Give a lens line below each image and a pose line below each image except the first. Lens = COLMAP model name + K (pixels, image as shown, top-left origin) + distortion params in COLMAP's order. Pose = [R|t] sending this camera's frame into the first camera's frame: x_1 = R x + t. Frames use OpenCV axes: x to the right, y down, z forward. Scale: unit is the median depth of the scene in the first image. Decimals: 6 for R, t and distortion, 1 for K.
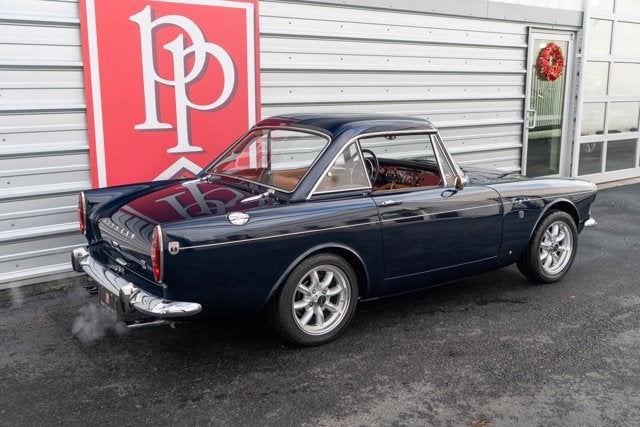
lens RADIAL K [[646.4, 0, 308.6], [0, 646.4, 210.8], [0, 0, 1]] dist [0.008974, 0.019498]
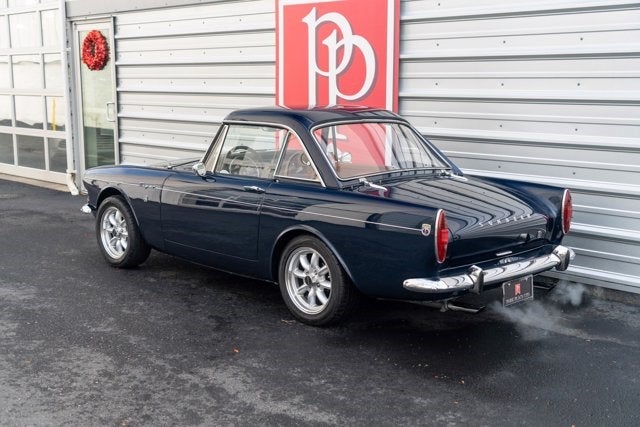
lens RADIAL K [[818.4, 0, 303.4], [0, 818.4, 213.8], [0, 0, 1]] dist [0.028938, 0.035595]
pose [[0.117978, 0.178215, -0.976893, 1.188174], [-0.177848, 0.971649, 0.155780, -0.175238], [0.976960, 0.155360, 0.146328, 0.786614]]
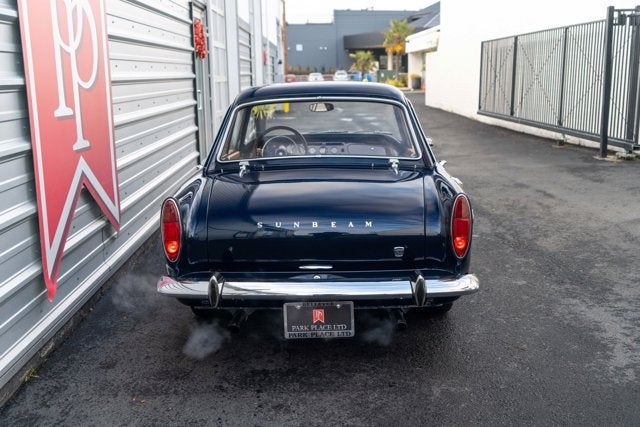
lens RADIAL K [[761.4, 0, 320.0], [0, 761.4, 213.5], [0, 0, 1]] dist [0.016625, 0.034628]
pose [[0.585861, -0.149316, 0.796537, -0.728627], [0.160496, 0.984790, 0.066559, -0.035250], [-0.794360, 0.088847, 0.600914, 0.304899]]
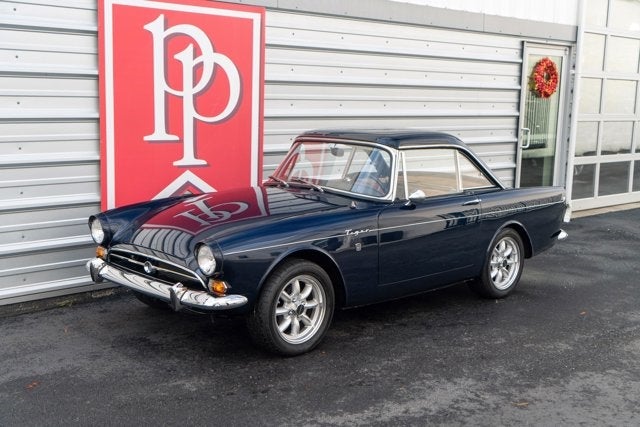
lens RADIAL K [[818.4, 0, 303.4], [0, 818.4, 213.8], [0, 0, 1]] dist [0.028938, 0.035595]
pose [[0.994638, 0.016011, 0.102175, -0.150034], [-0.012322, 0.999253, -0.036634, 0.024506], [-0.102685, 0.035178, 0.994092, -0.228971]]
